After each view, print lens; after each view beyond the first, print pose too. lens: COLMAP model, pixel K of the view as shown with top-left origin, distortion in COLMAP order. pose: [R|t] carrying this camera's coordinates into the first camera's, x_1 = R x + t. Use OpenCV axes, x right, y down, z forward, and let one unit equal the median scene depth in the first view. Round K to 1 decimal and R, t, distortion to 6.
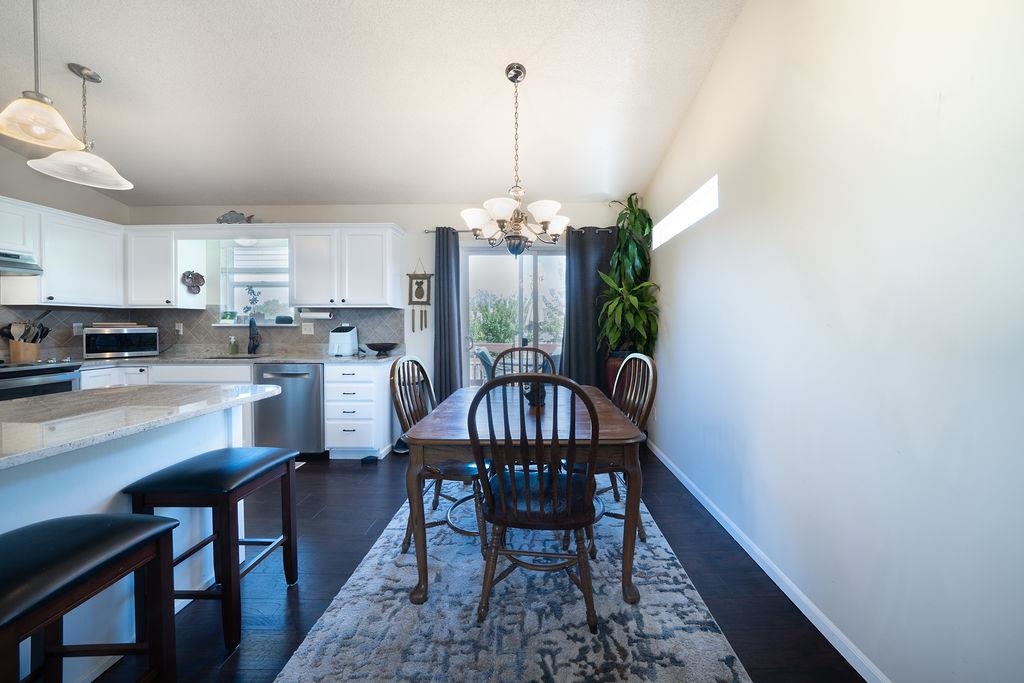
lens RADIAL K [[355.6, 0, 514.3], [0, 355.6, 329.0], [0, 0, 1]] dist [-0.000911, -0.000059]
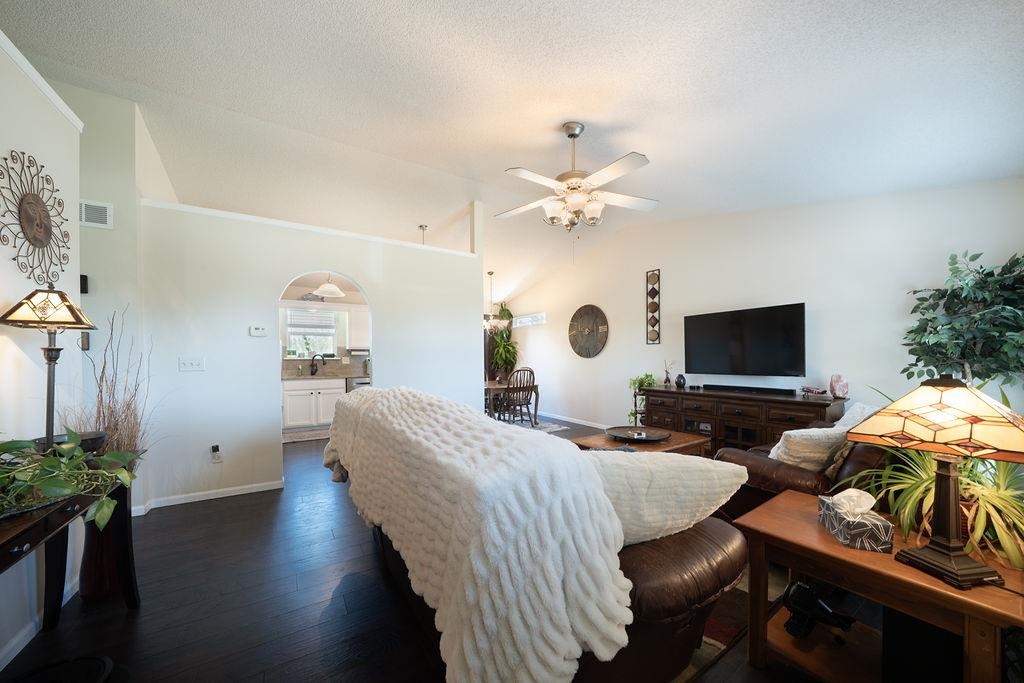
lens RADIAL K [[371.7, 0, 500.5], [0, 371.7, 354.5], [0, 0, 1]] dist [-0.000241, -0.000002]
pose [[0.831318, 0.001947, 0.555793, -0.972954], [0.007780, 0.999855, -0.015139, 0.002952], [-0.555742, 0.016910, 0.831183, -0.951857]]
